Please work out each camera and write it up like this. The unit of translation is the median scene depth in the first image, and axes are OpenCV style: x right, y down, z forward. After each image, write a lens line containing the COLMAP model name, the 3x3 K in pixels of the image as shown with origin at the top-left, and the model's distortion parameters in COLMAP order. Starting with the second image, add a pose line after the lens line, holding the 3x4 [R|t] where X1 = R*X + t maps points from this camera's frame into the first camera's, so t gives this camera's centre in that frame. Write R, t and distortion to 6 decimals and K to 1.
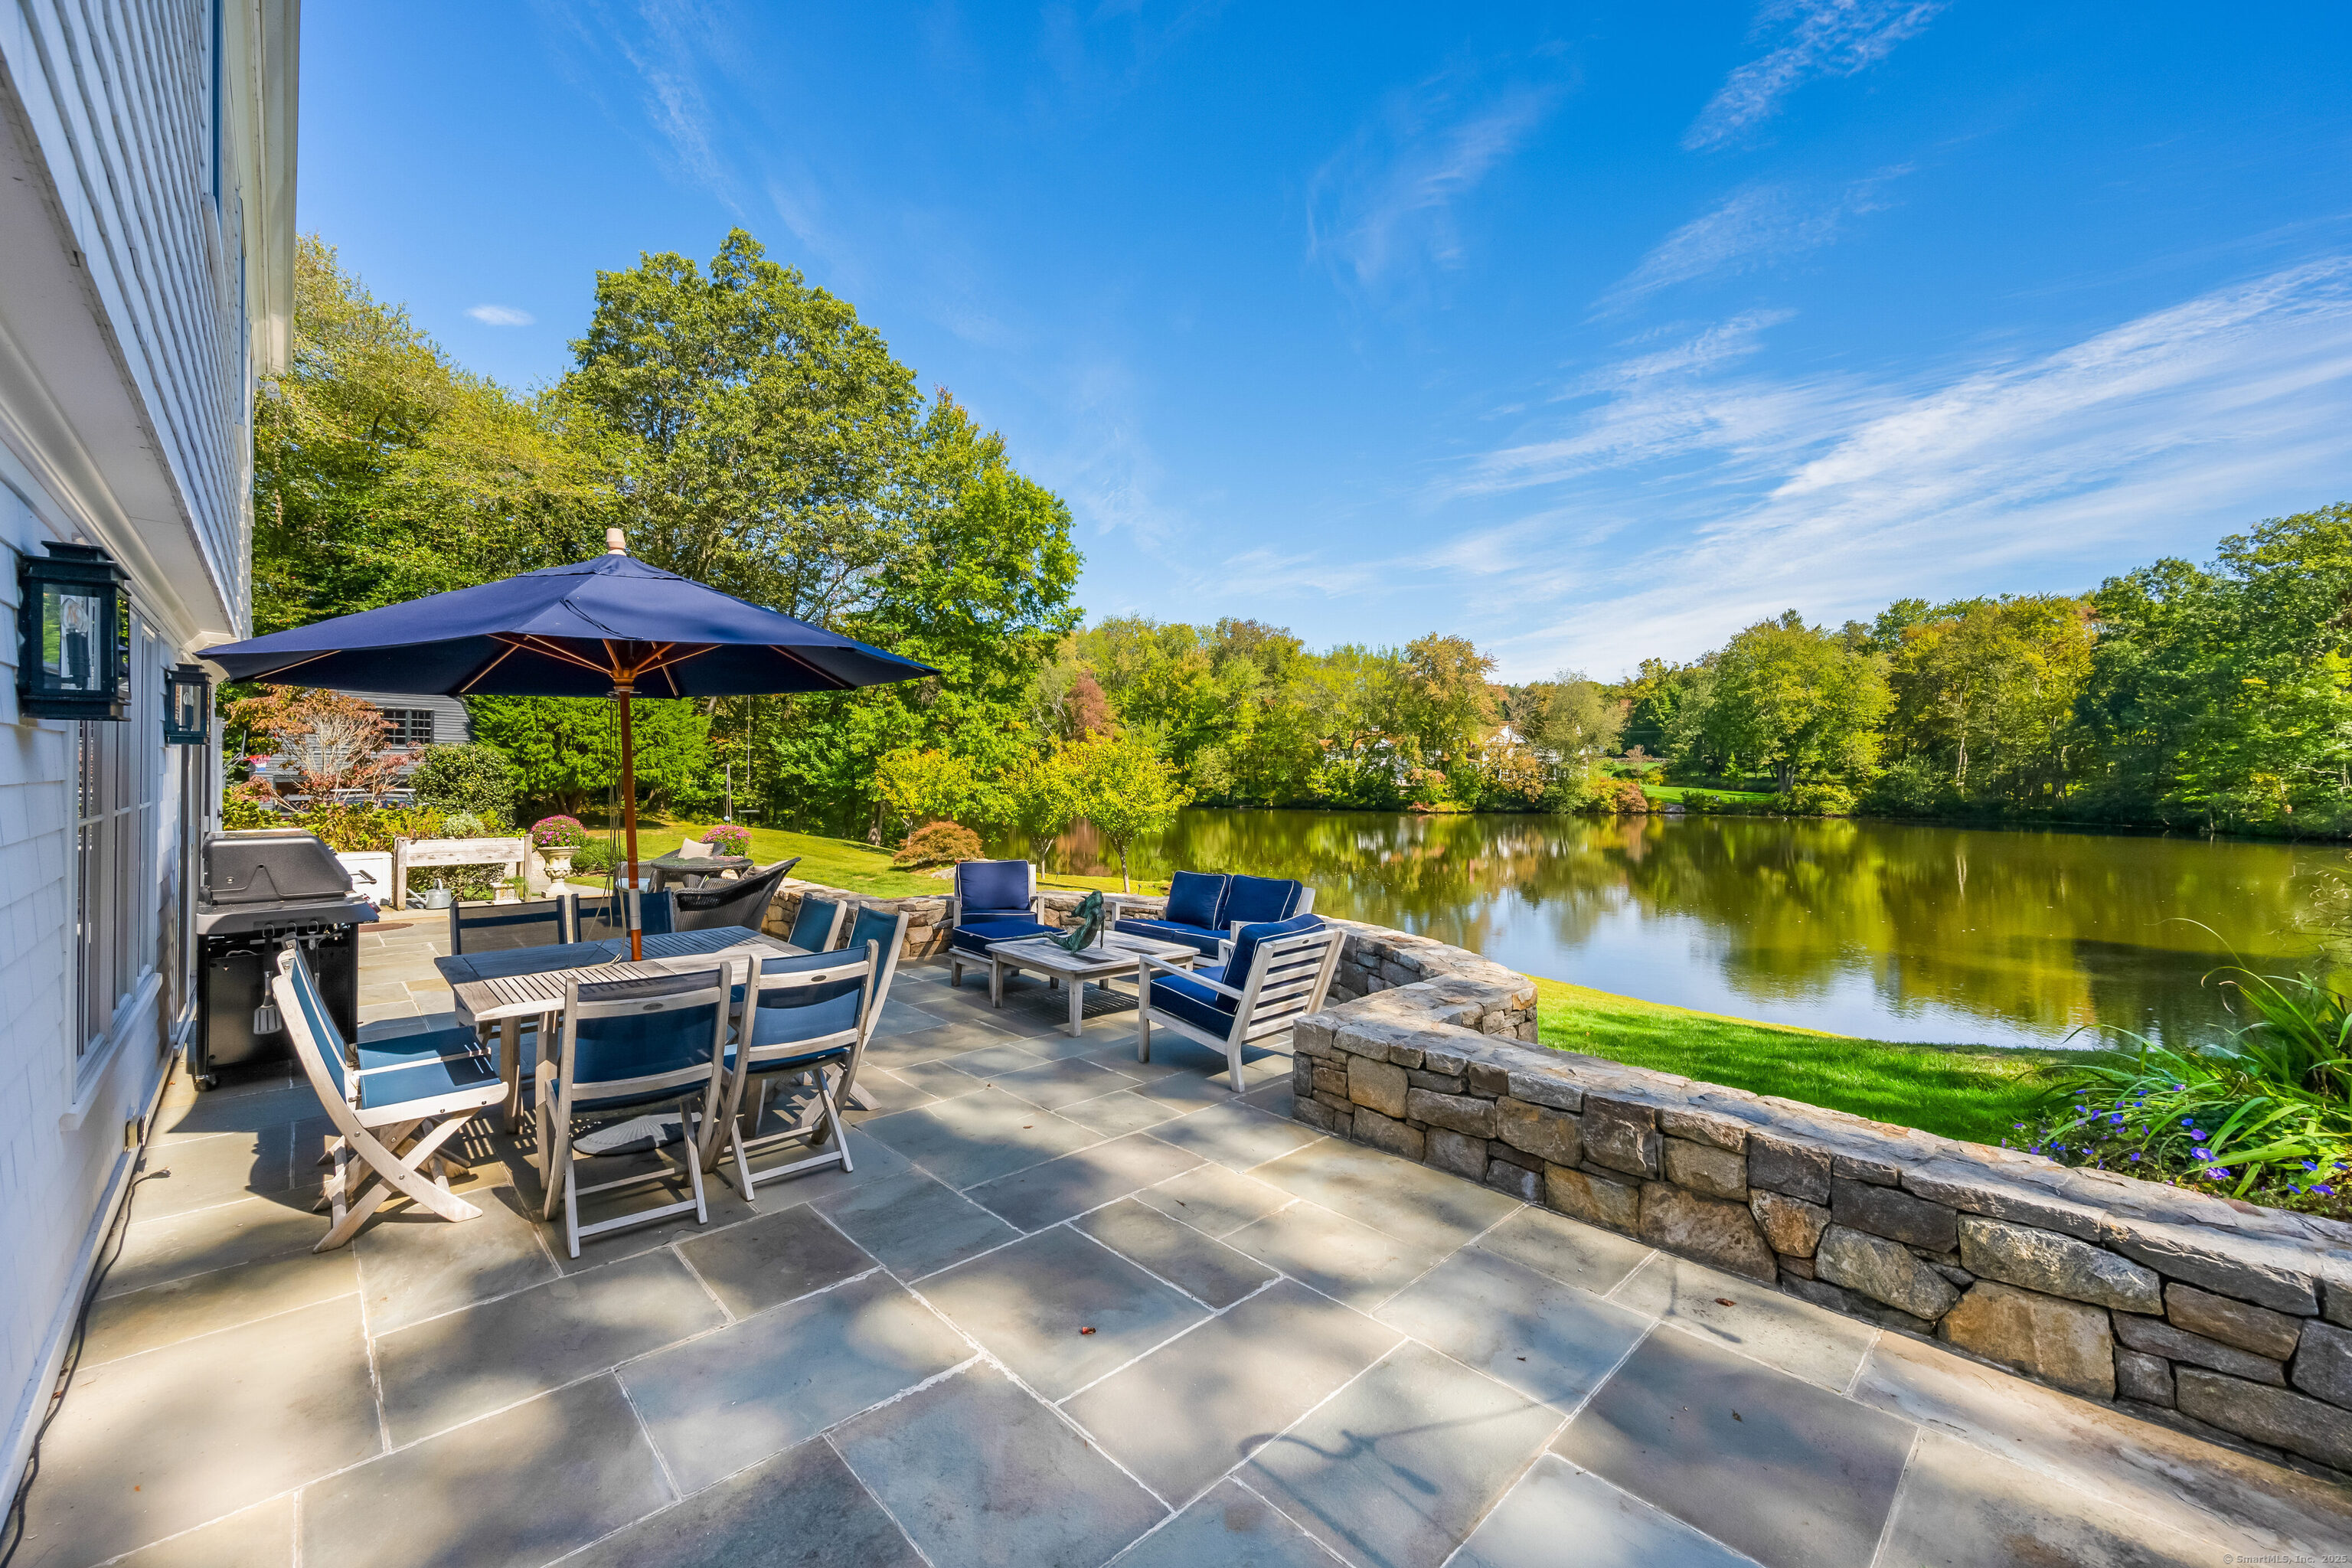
lens RADIAL K [[937.5, 0, 1178.5], [0, 937.5, 768.1], [0, 0, 1]] dist [-0.000492, -0.000547]
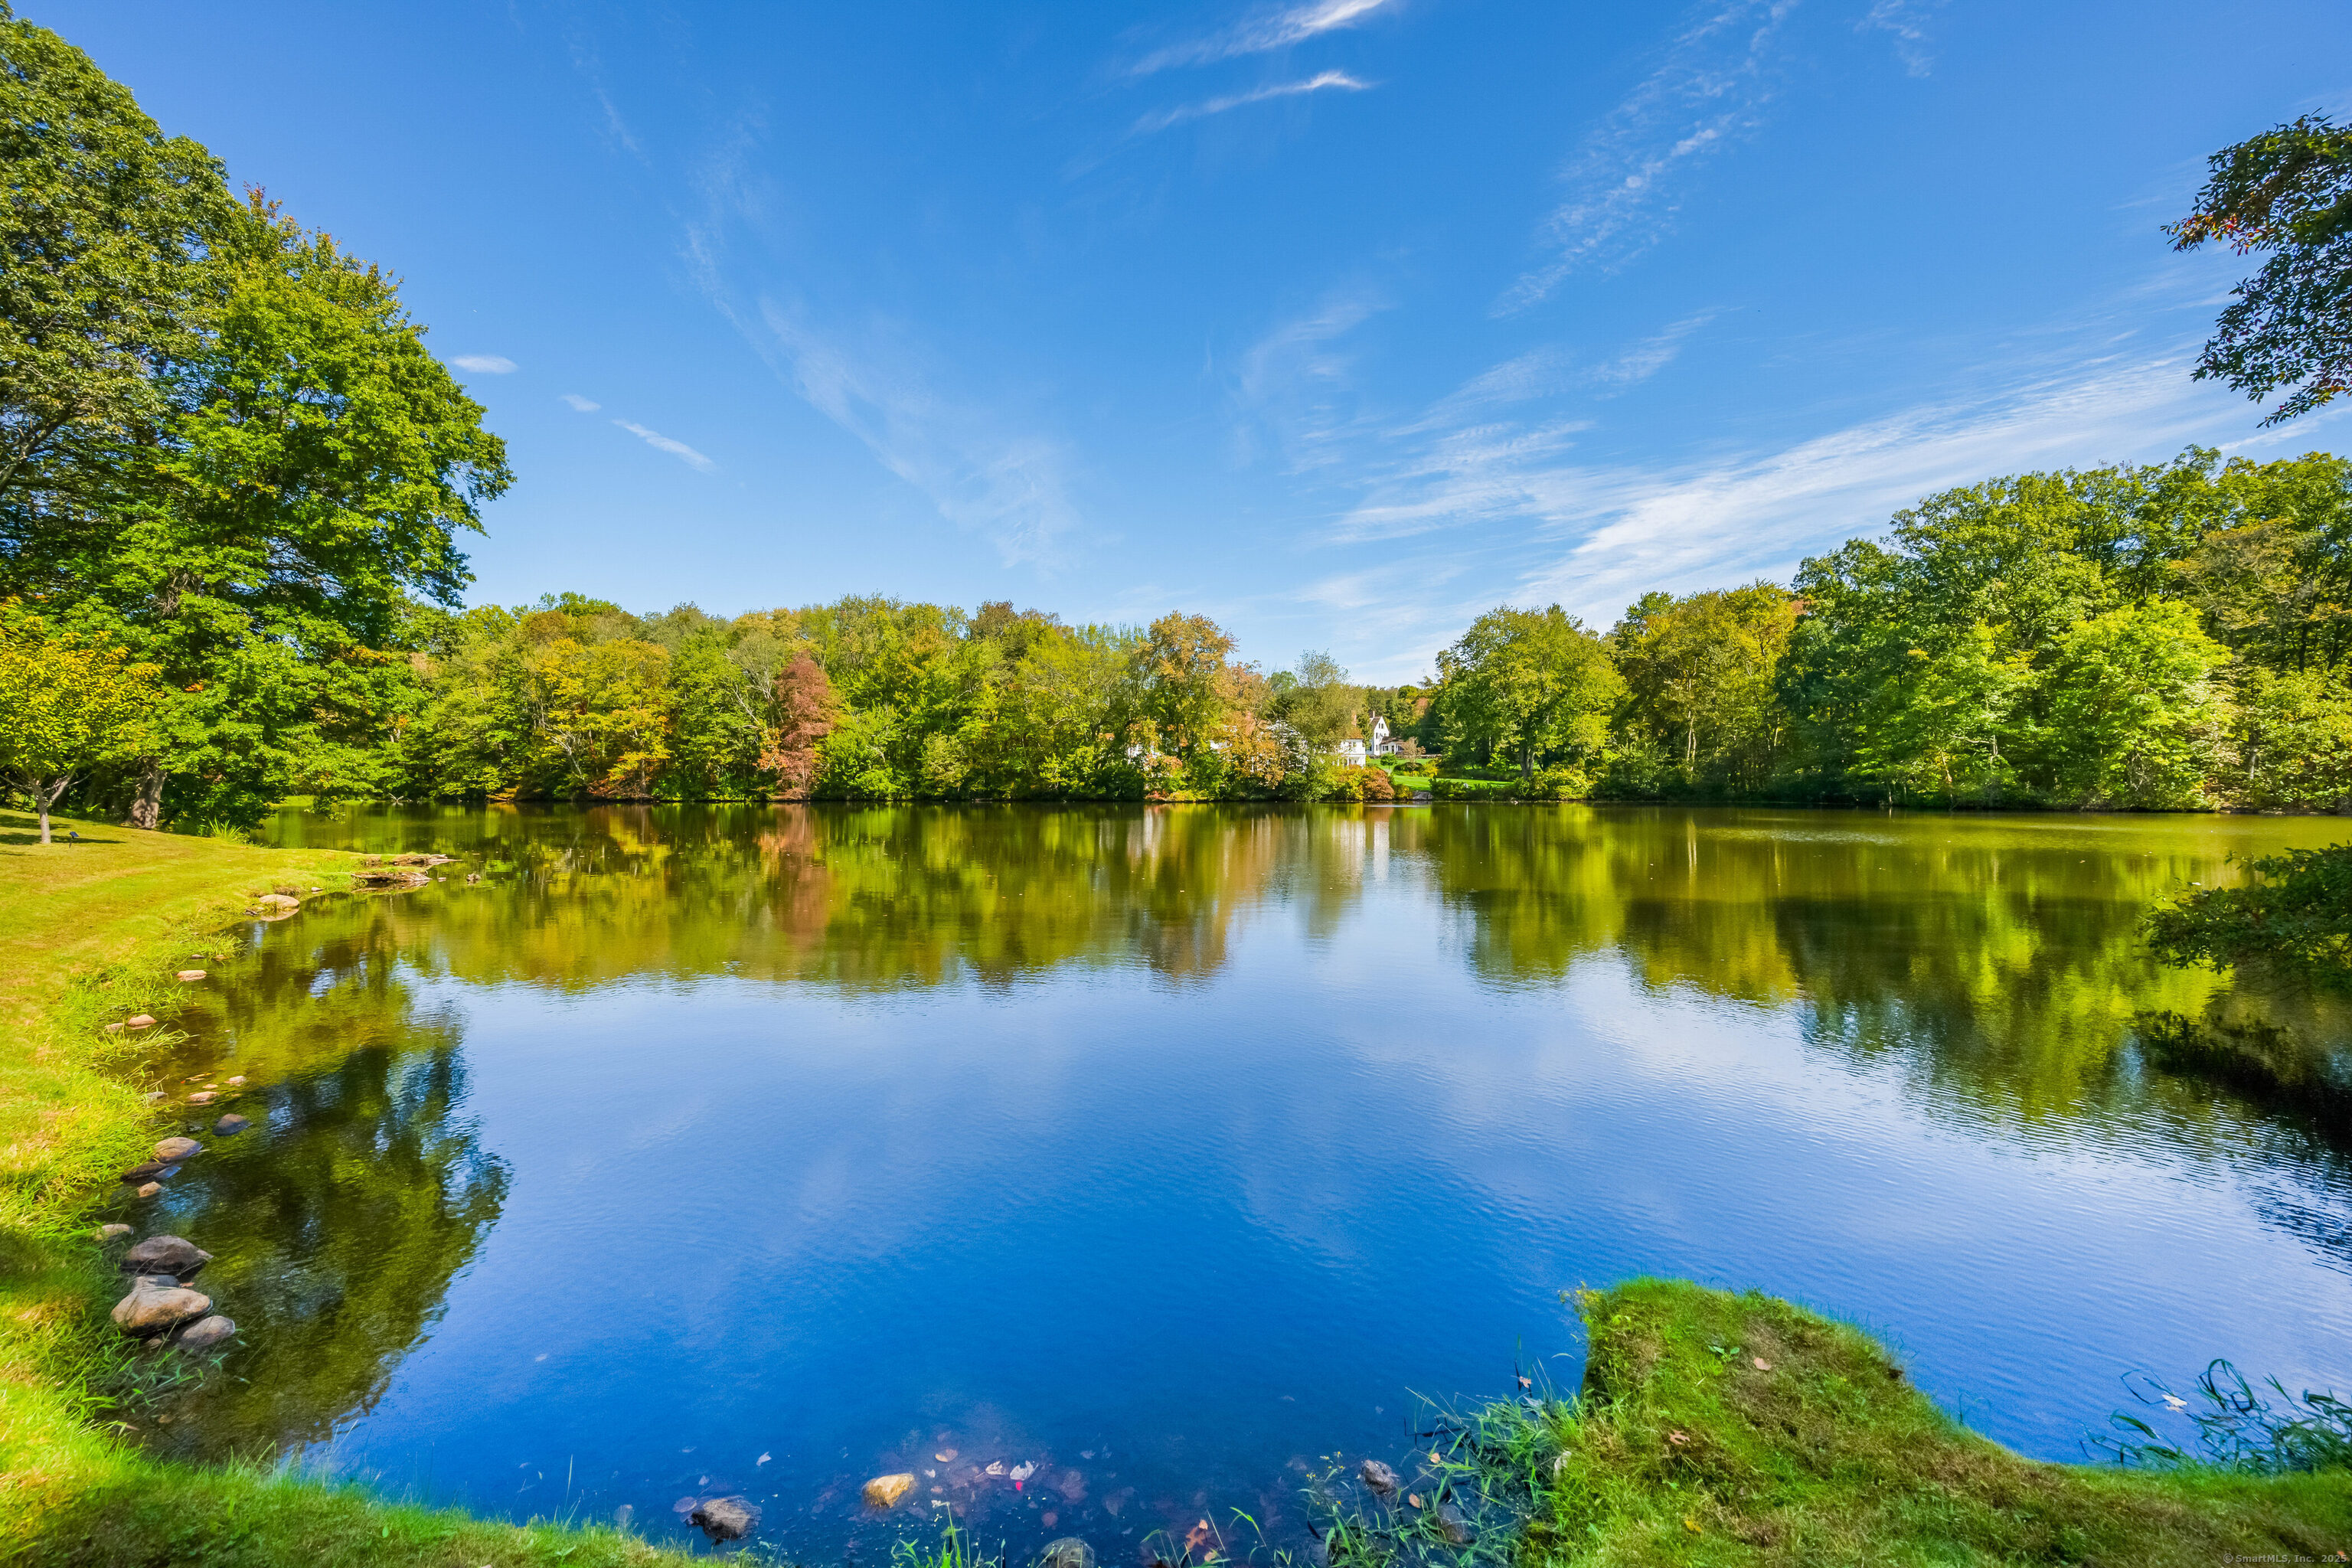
lens RADIAL K [[937.5, 0, 1163.7], [0, 937.5, 786.0], [0, 0, 1]] dist [-0.000492, -0.000547]
pose [[0.990161, -0.010045, 0.139572, 0.132442], [0.008554, 0.999900, 0.011276, 0.020466], [-0.139671, -0.009971, 0.990148, 0.074709]]
